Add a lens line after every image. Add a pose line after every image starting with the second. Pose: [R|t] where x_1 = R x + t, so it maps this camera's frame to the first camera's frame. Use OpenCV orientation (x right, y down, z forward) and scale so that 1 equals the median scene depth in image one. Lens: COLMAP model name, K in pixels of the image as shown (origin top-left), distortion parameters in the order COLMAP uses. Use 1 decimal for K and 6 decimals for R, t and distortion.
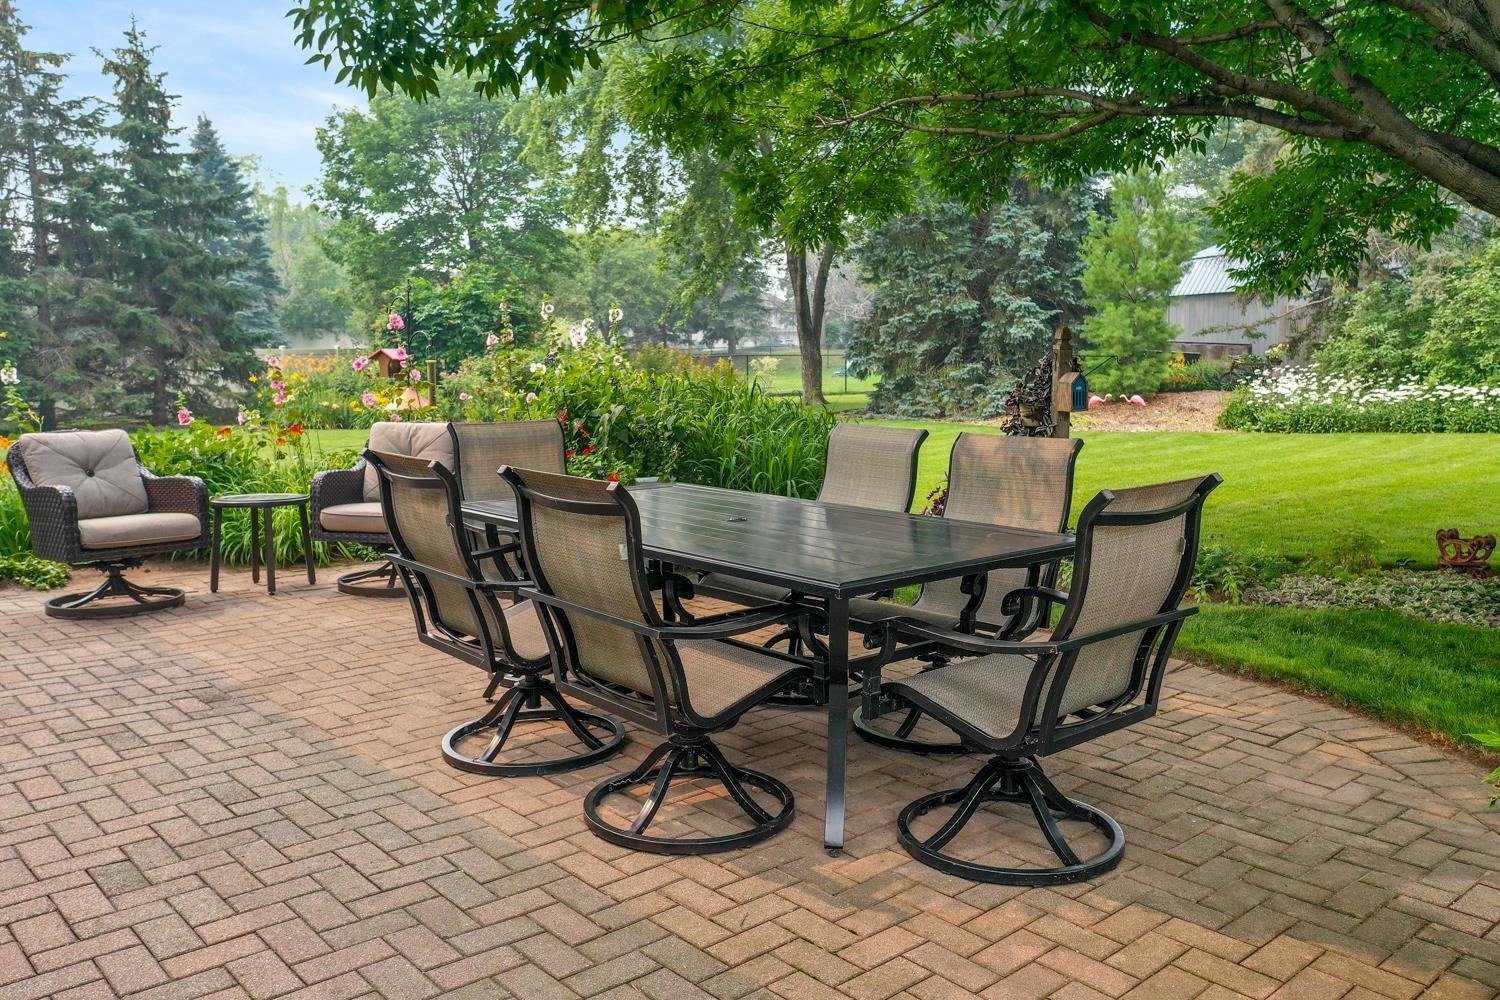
lens RADIAL K [[1235.9, 0, 750.0], [0, 1235.9, 500.0], [0, 0, 1]] dist [0.024617, -0.002633]
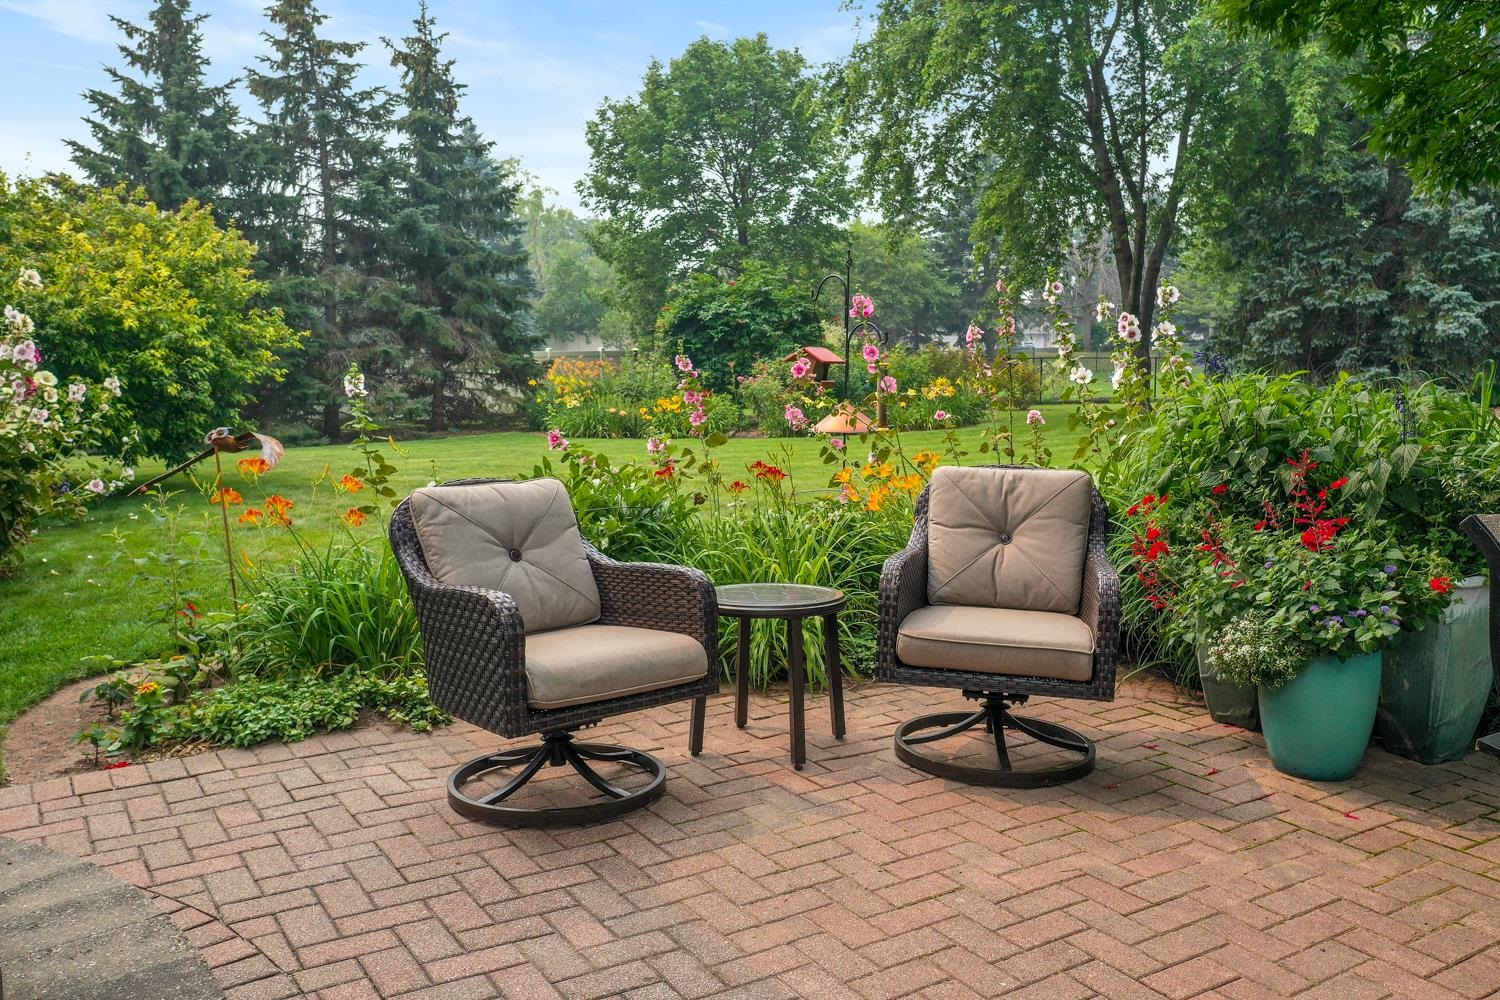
lens RADIAL K [[1235.9, 0, 750.0], [0, 1235.9, 500.0], [0, 0, 1]] dist [0.024617, -0.002633]
pose [[0.985064, 0.021254, -0.170870, -0.078304], [-0.021649, 0.999766, -0.000449, -0.012108], [0.170820, 0.004141, 0.985293, 0.107823]]
